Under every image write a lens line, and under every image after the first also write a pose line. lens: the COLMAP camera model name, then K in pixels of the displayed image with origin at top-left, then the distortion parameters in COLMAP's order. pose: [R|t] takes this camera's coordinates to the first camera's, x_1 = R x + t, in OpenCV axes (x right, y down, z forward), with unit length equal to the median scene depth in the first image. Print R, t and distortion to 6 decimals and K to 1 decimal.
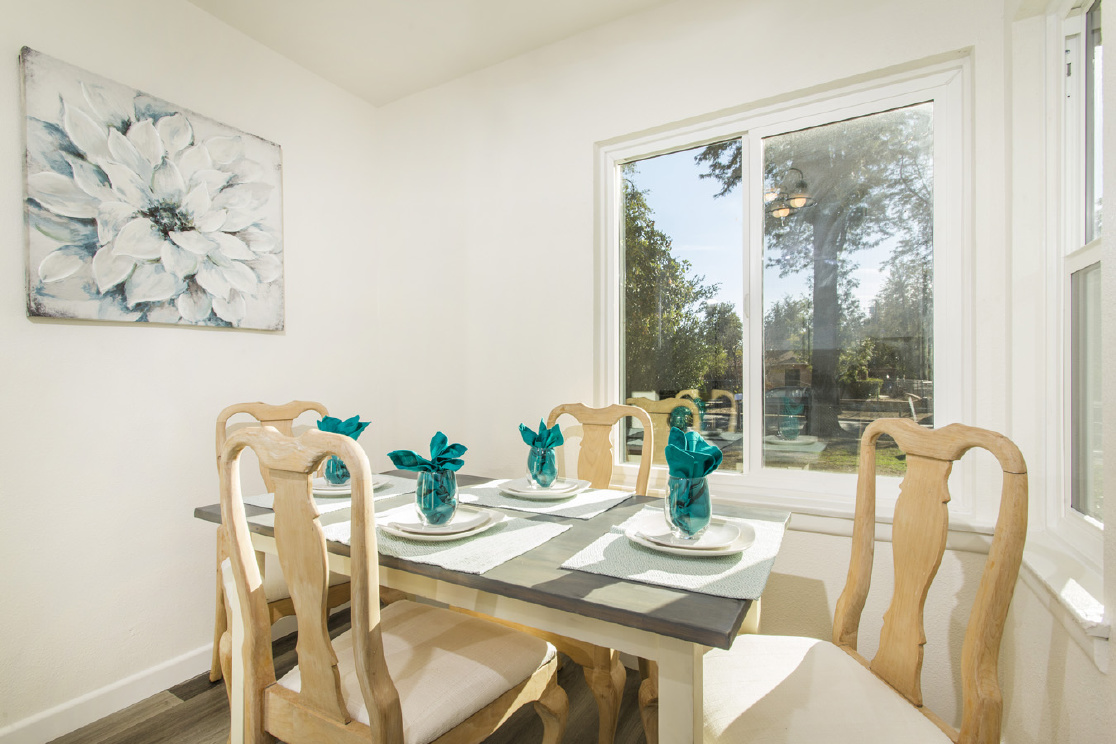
lens RADIAL K [[522.8, 0, 556.8], [0, 522.8, 377.1], [0, 0, 1]] dist [0.000534, 0.000826]
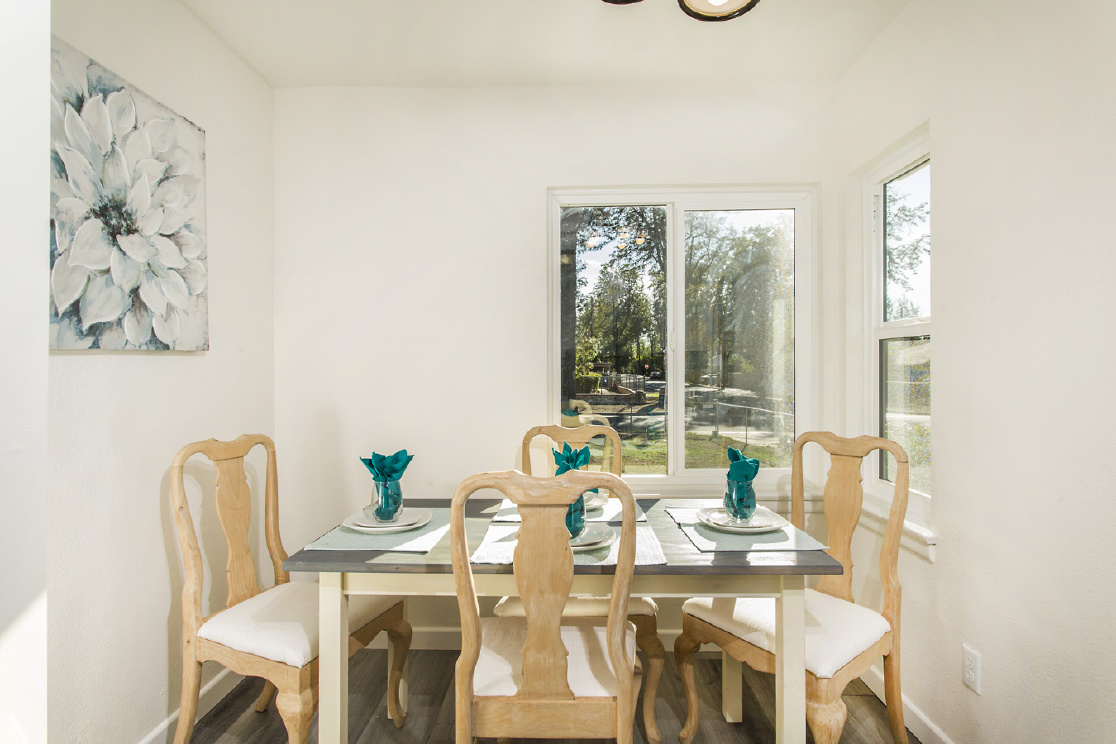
lens RADIAL K [[584.6, 0, 553.8], [0, 584.6, 374.1], [0, 0, 1]] dist [0.001186, 0.001851]
pose [[0.882623, -0.003581, 0.470067, -0.563141], [0.000618, 0.999979, 0.006457, -0.068325], [-0.470081, -0.005409, 0.882607, -0.113074]]
